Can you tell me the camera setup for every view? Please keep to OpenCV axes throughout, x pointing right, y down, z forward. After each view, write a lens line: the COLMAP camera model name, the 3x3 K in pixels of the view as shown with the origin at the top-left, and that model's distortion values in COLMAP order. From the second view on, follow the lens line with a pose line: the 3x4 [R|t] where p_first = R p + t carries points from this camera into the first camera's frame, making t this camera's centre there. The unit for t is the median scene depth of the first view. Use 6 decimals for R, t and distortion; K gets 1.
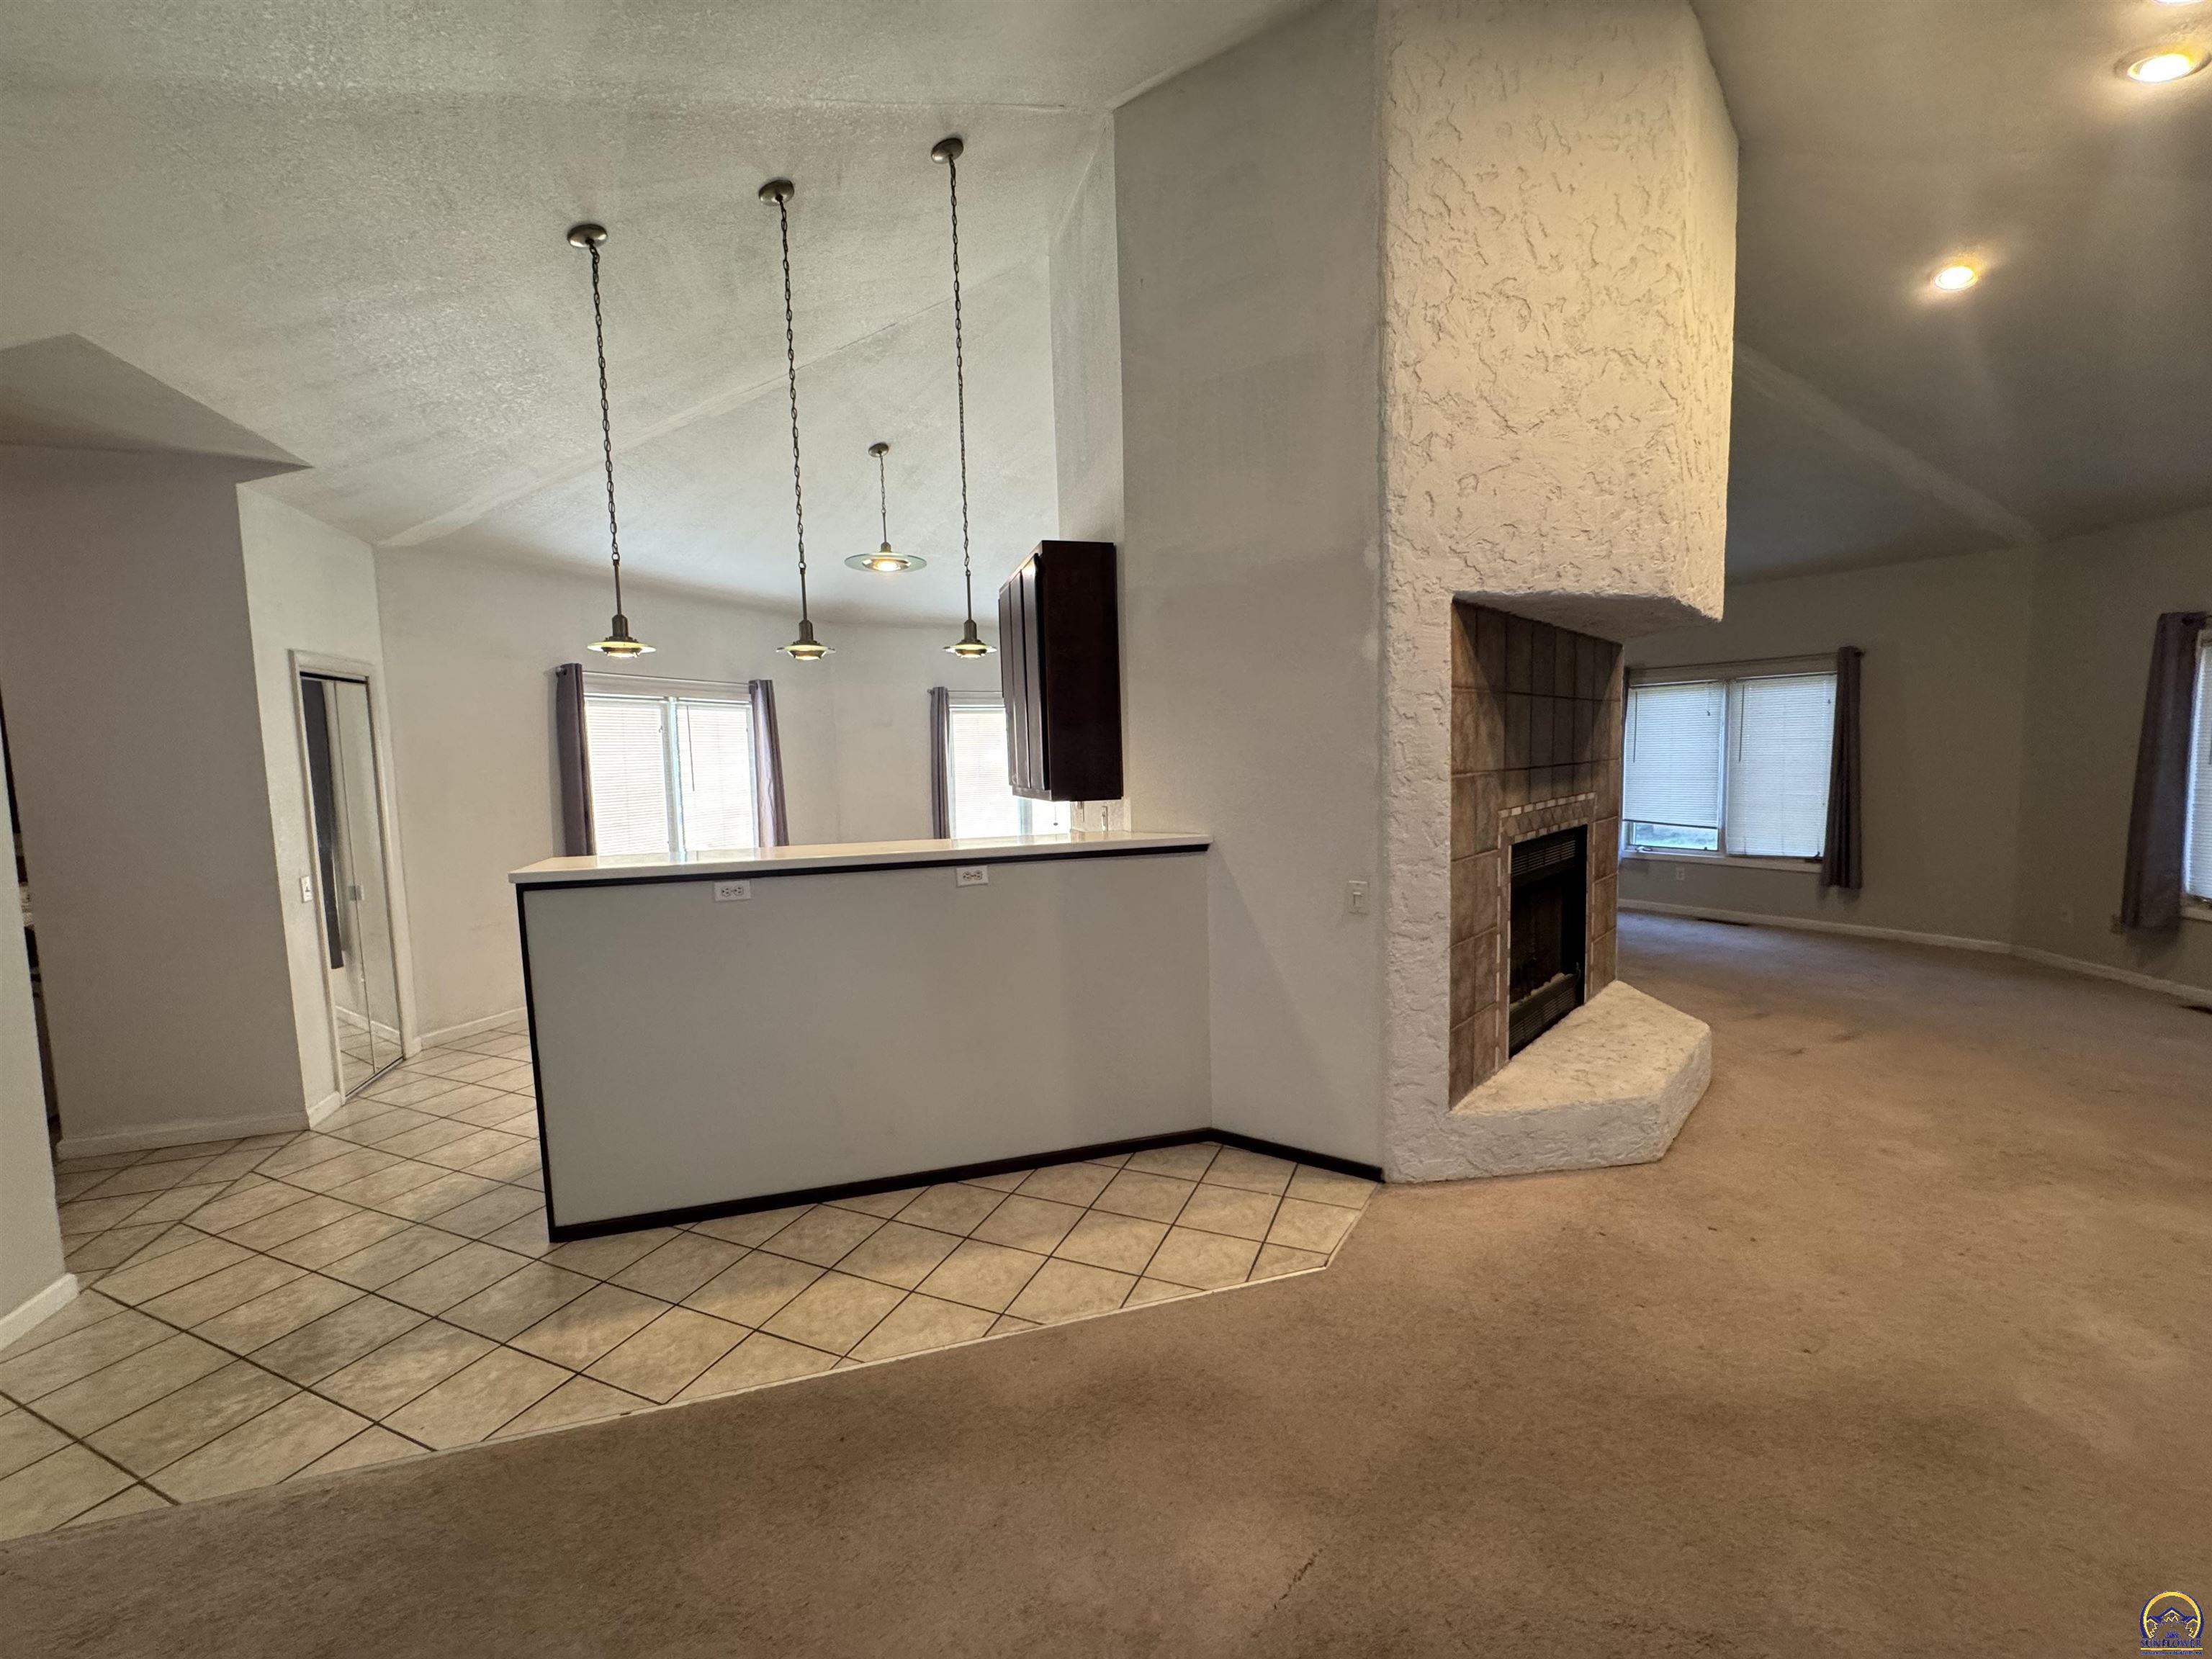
lens RADIAL K [[884.4, 0, 1099.9], [0, 884.4, 827.4], [0, 0, 1]] dist [-0.002298, 0.000431]
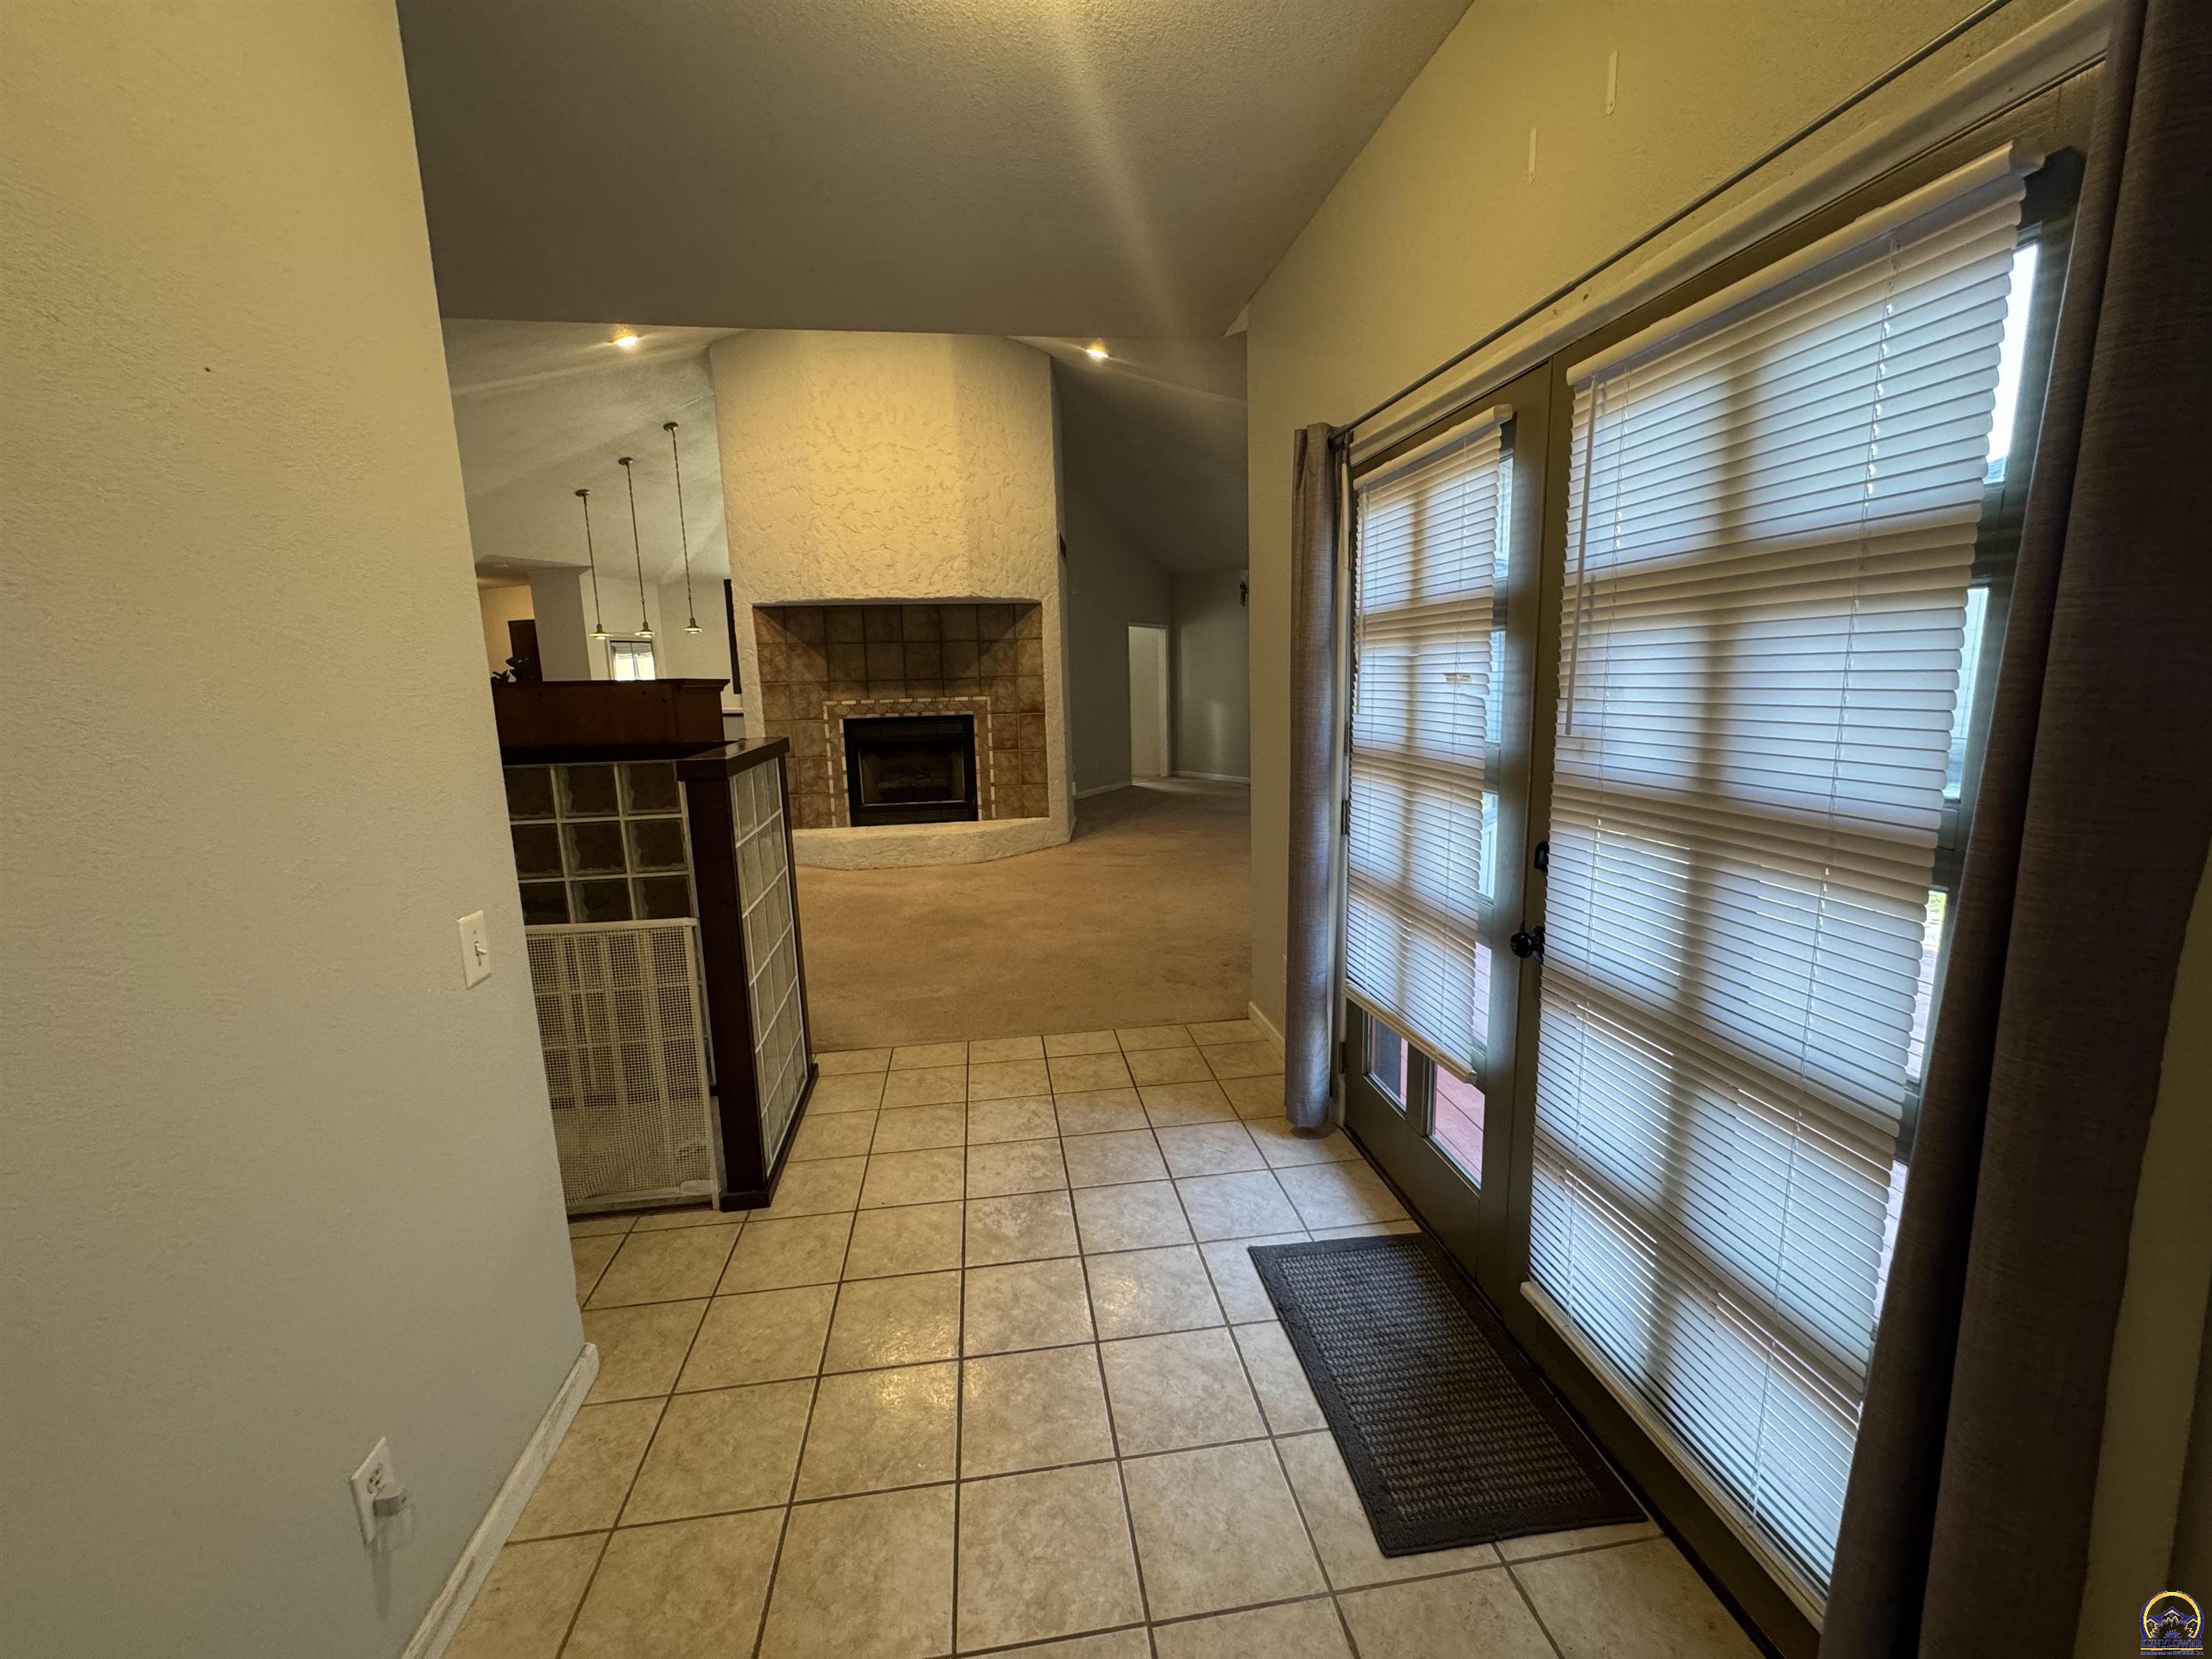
lens RADIAL K [[884.4, 0, 1099.9], [0, 884.4, 827.4], [0, 0, 1]] dist [-0.002298, 0.000431]
pose [[0.784378, 0.110728, -0.610320, 2.407949], [-0.049058, 0.991930, 0.116914, 0.001001], [0.618340, -0.061764, 0.783480, -0.269866]]
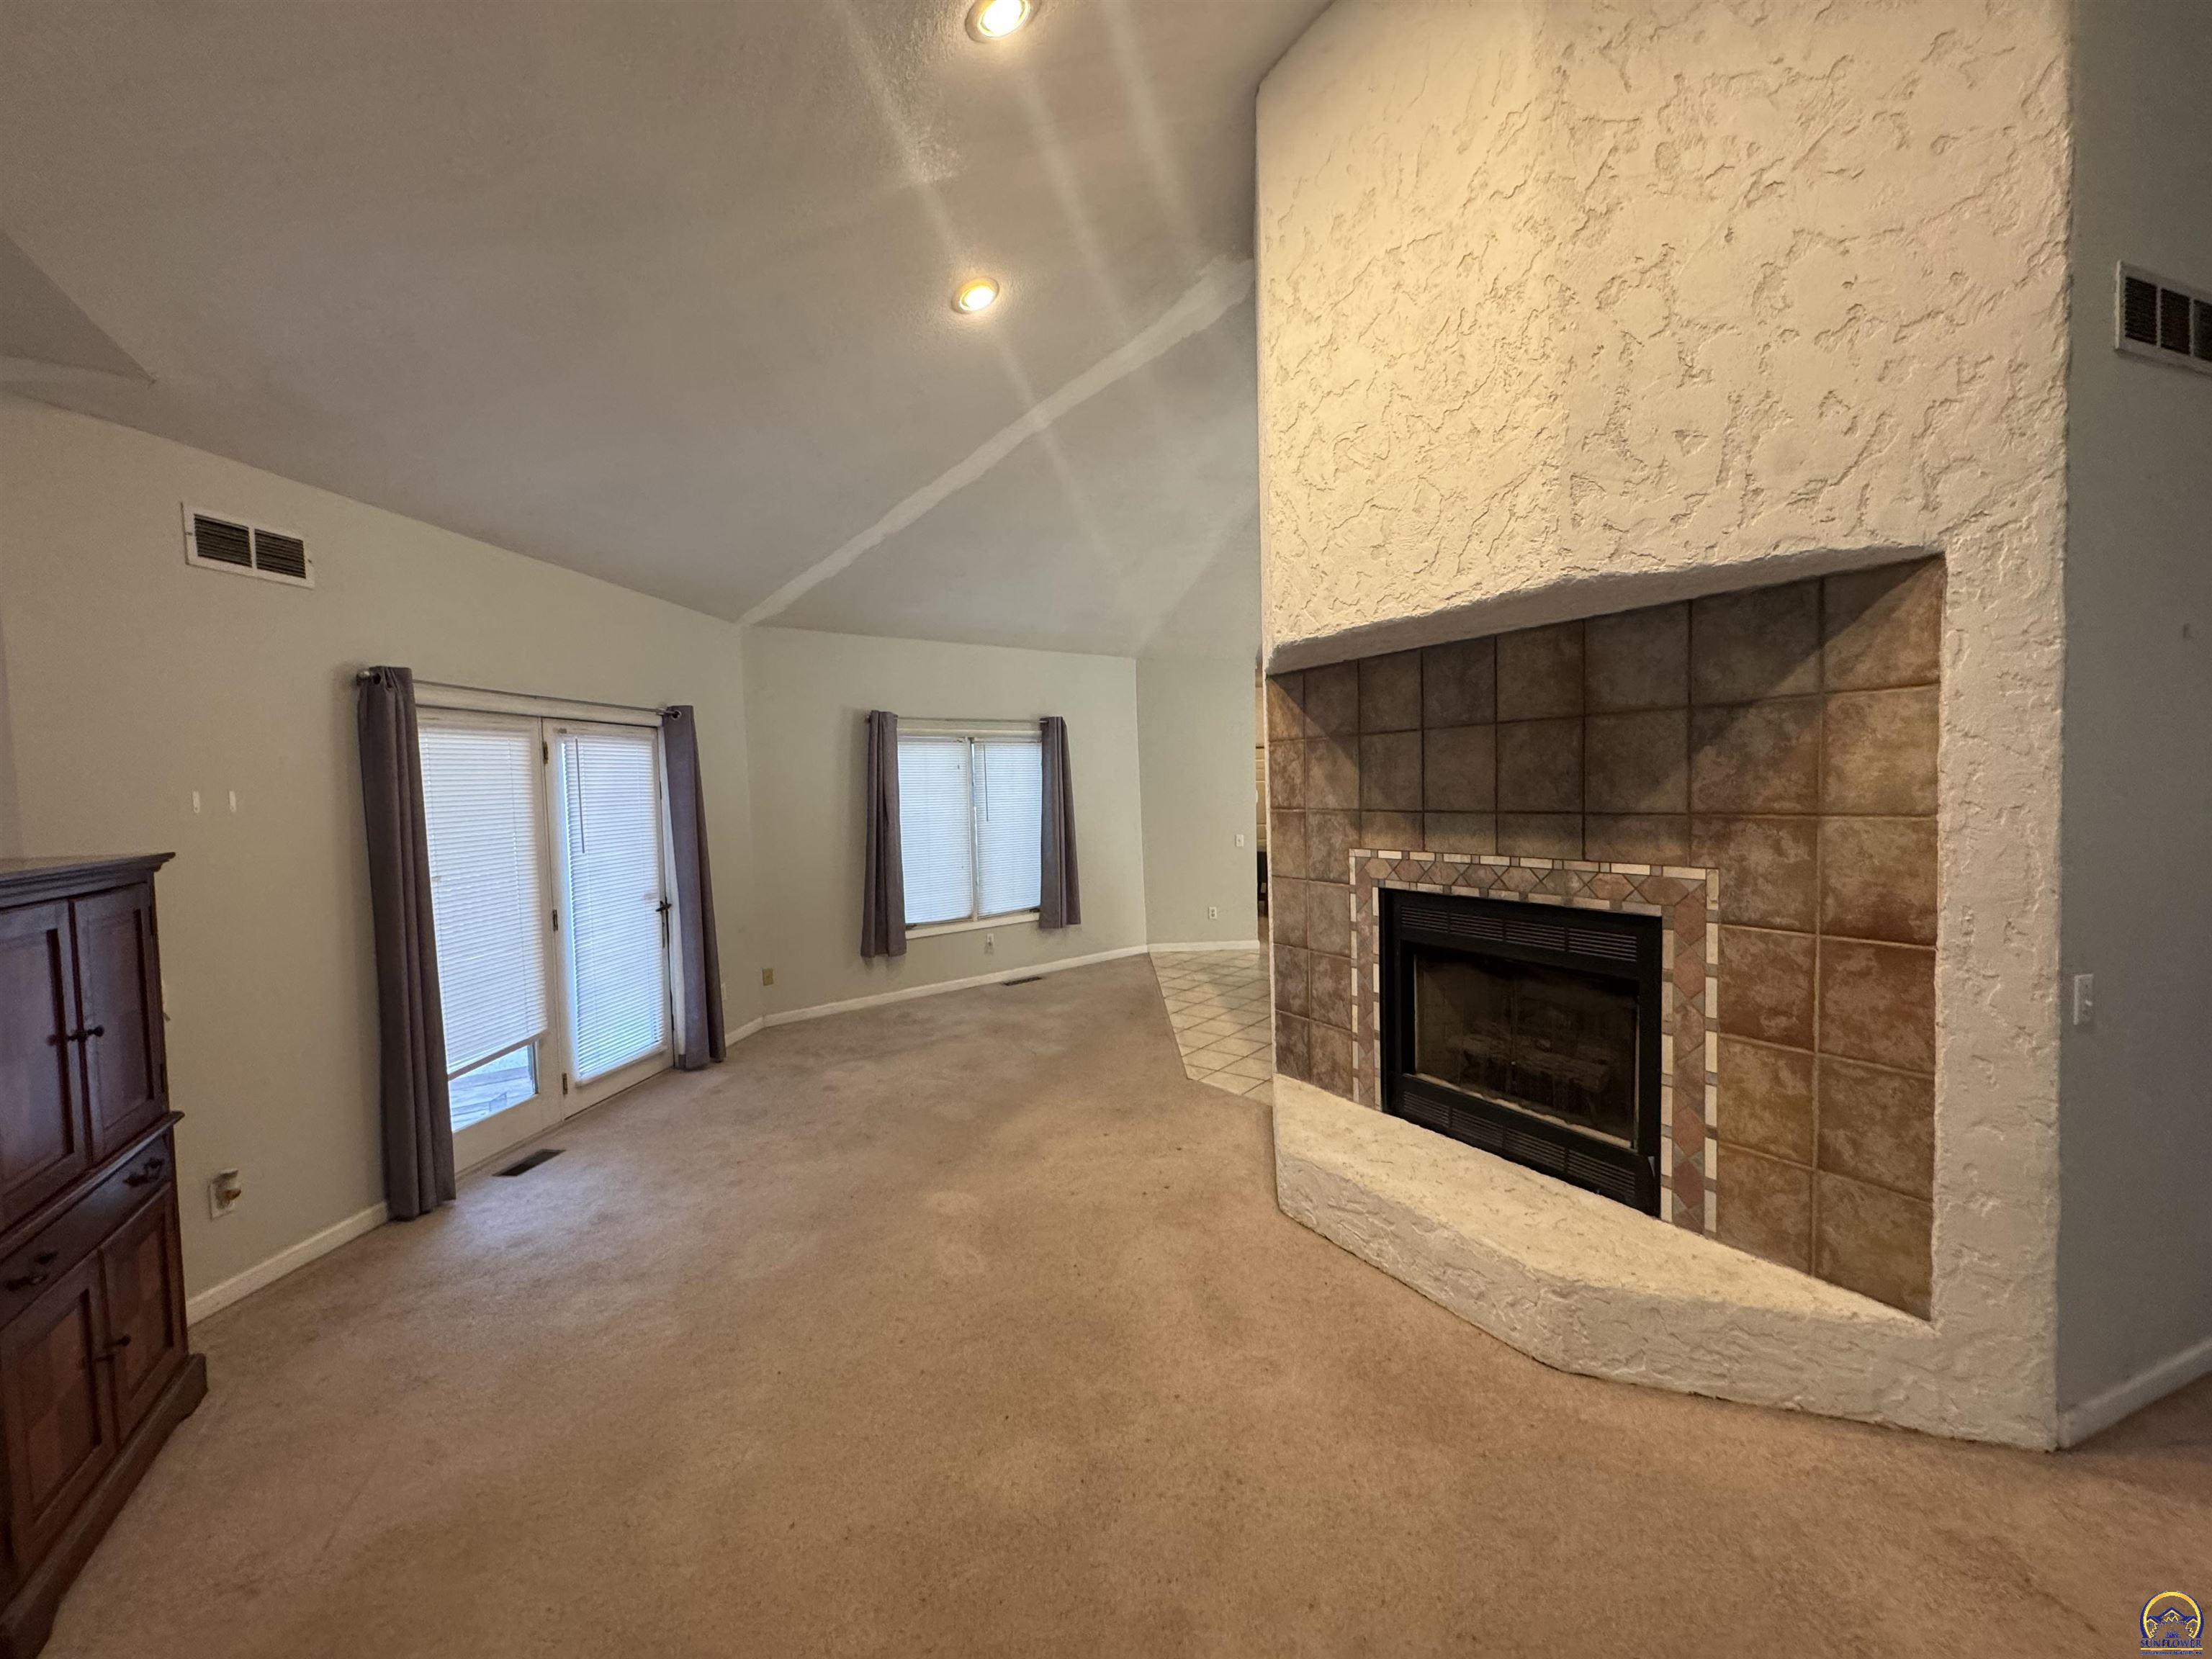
lens RADIAL K [[884.4, 0, 1099.9], [0, 884.4, 827.4], [0, 0, 1]] dist [-0.002298, 0.000431]
pose [[-0.282963, 0.076154, -0.956103, 1.623843], [-0.049074, 0.994388, 0.093727, -0.134272], [0.957875, 0.073441, -0.277638, 1.062015]]
